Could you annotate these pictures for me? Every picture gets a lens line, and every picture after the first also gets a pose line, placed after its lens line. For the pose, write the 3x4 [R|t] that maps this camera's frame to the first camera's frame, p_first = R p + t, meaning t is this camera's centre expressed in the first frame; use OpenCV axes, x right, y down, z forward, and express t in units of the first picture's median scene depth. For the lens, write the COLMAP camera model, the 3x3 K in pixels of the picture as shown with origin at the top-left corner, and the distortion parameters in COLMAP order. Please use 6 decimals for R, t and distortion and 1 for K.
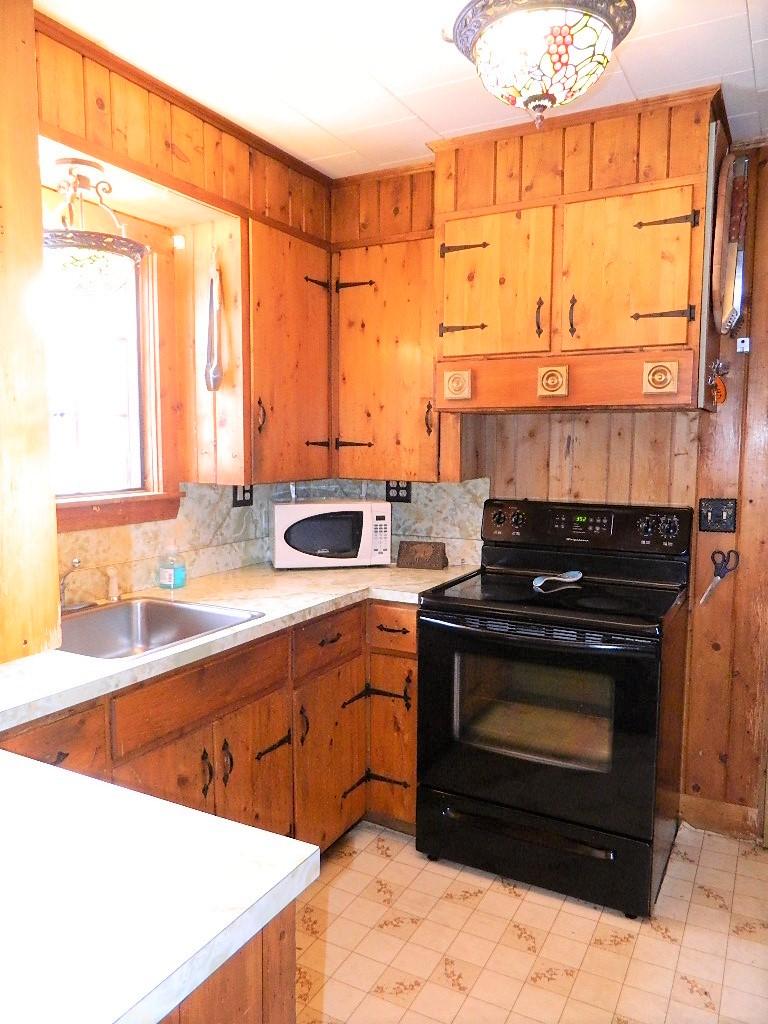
lens RADIAL K [[748.5, 0, 382.2], [0, 748.5, 514.0], [0, 0, 1]] dist [-0.035629, -0.002287]
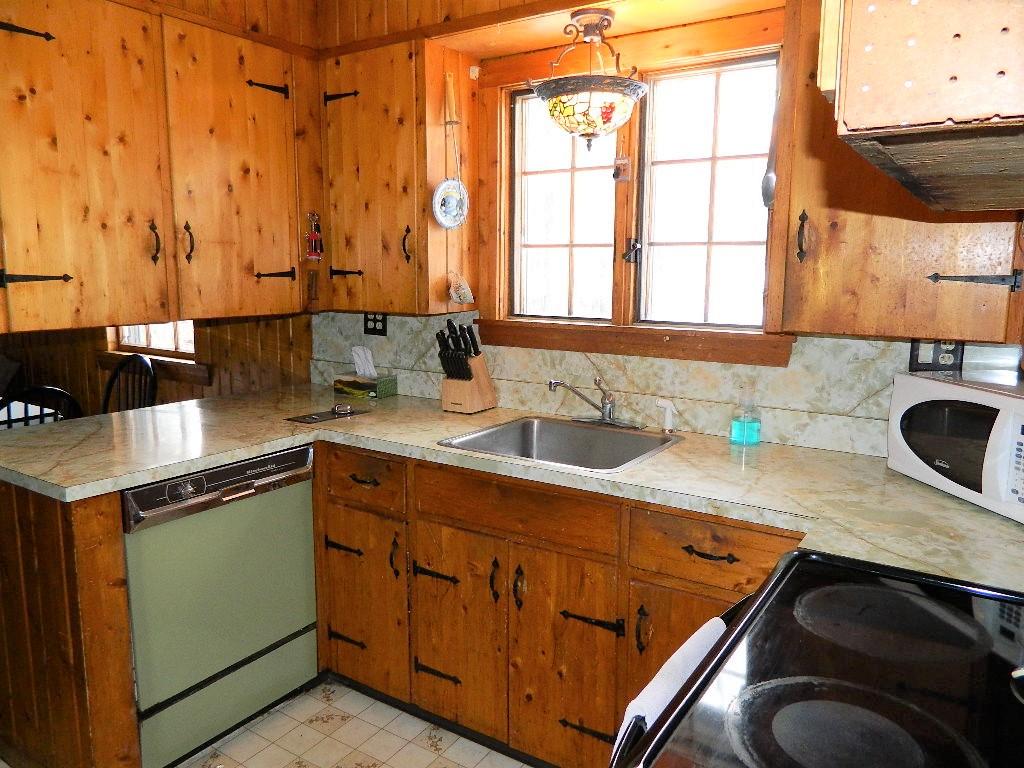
lens RADIAL K [[748.5, 0, 509.7], [0, 748.5, 382.3], [0, 0, 1]] dist [-0.035629, -0.002287]
pose [[-0.092809, 0.143936, -0.985225, 0.625615], [-0.105084, 0.982554, 0.153445, -0.079913], [0.990123, 0.117773, -0.076065, 0.855423]]
